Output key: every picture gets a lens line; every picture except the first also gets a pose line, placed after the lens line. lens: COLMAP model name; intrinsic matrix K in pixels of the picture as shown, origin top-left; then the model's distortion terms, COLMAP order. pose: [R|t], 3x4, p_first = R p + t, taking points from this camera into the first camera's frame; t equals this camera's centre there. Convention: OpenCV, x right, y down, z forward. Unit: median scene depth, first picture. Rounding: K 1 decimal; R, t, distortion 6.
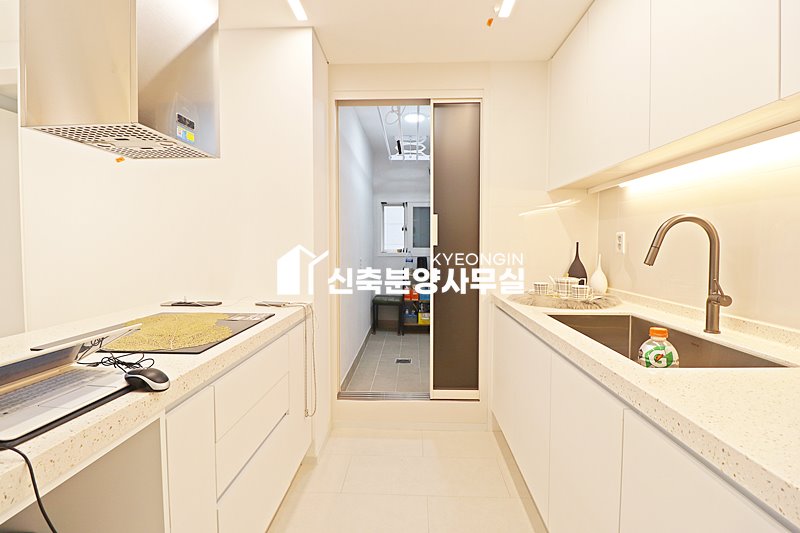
lens RADIAL K [[373.0, 0, 399.8], [0, 373.0, 259.1], [0, 0, 1]] dist [-0.004361, -0.007545]
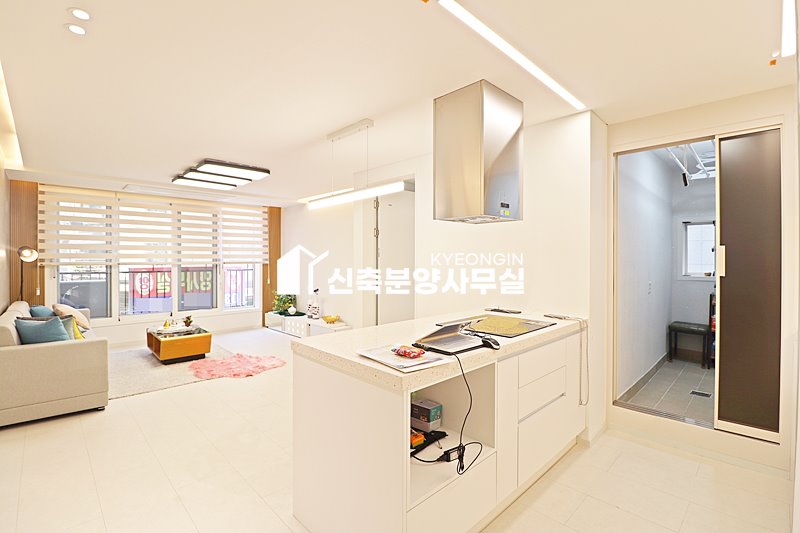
lens RADIAL K [[373.0, 0, 400.6], [0, 373.0, 260.8], [0, 0, 1]] dist [-0.004361, -0.007545]
pose [[0.731872, 0.005158, -0.681423, 0.174169], [-0.027822, 0.999364, -0.022317, -0.039088], [0.680874, 0.035291, 0.731549, -0.407122]]
